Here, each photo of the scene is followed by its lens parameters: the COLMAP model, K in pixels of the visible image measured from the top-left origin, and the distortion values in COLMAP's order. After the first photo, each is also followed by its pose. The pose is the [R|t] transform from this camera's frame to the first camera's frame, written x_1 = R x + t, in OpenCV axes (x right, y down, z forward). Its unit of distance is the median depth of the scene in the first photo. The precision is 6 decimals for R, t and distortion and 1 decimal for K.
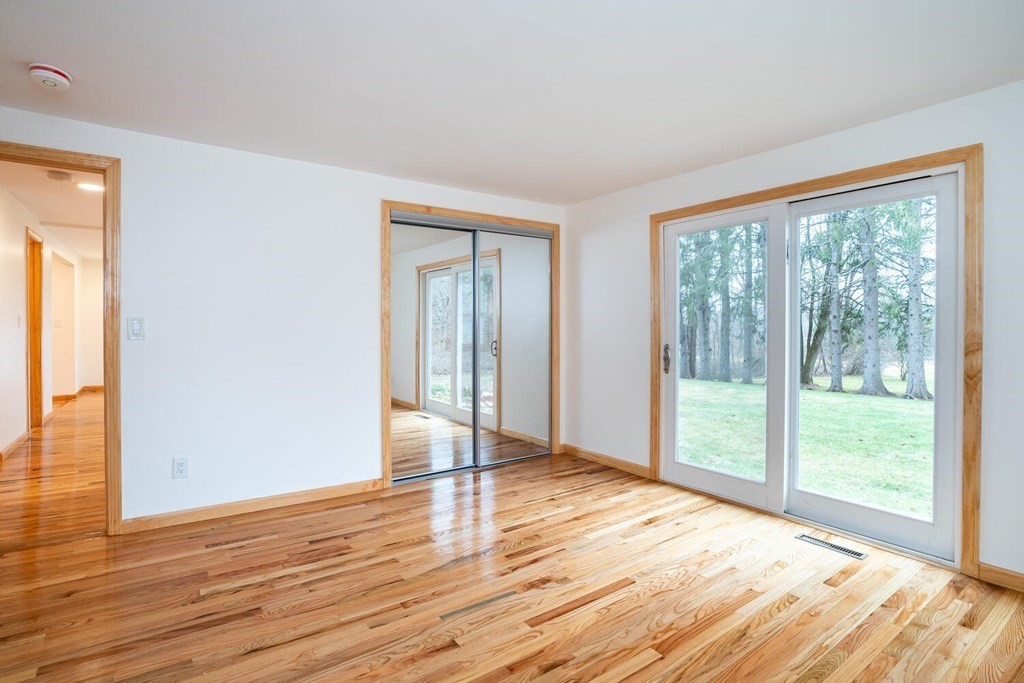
lens RADIAL K [[506.3, 0, 512.1], [0, 506.3, 326.6], [0, 0, 1]] dist [-0.062846, 0.015859]
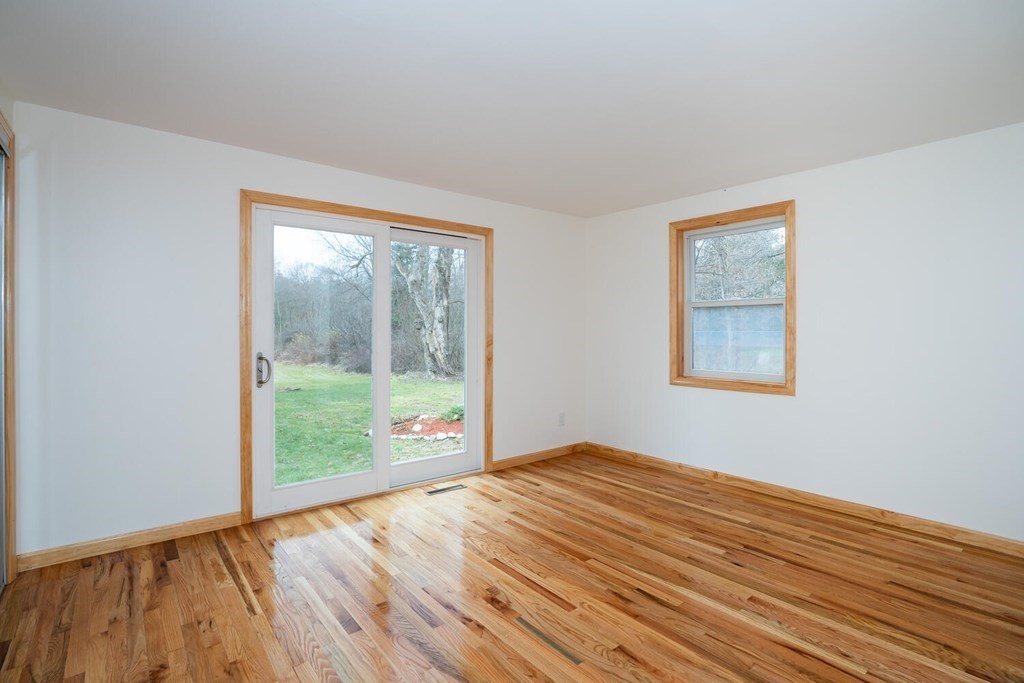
lens RADIAL K [[506.3, 0, 512.1], [0, 506.3, 326.6], [0, 0, 1]] dist [-0.062846, 0.015859]
pose [[-0.069247, -0.003034, 0.997595, -0.917145], [0.005629, 0.999978, 0.003432, -0.022480], [-0.997584, 0.005853, -0.069228, 1.058120]]
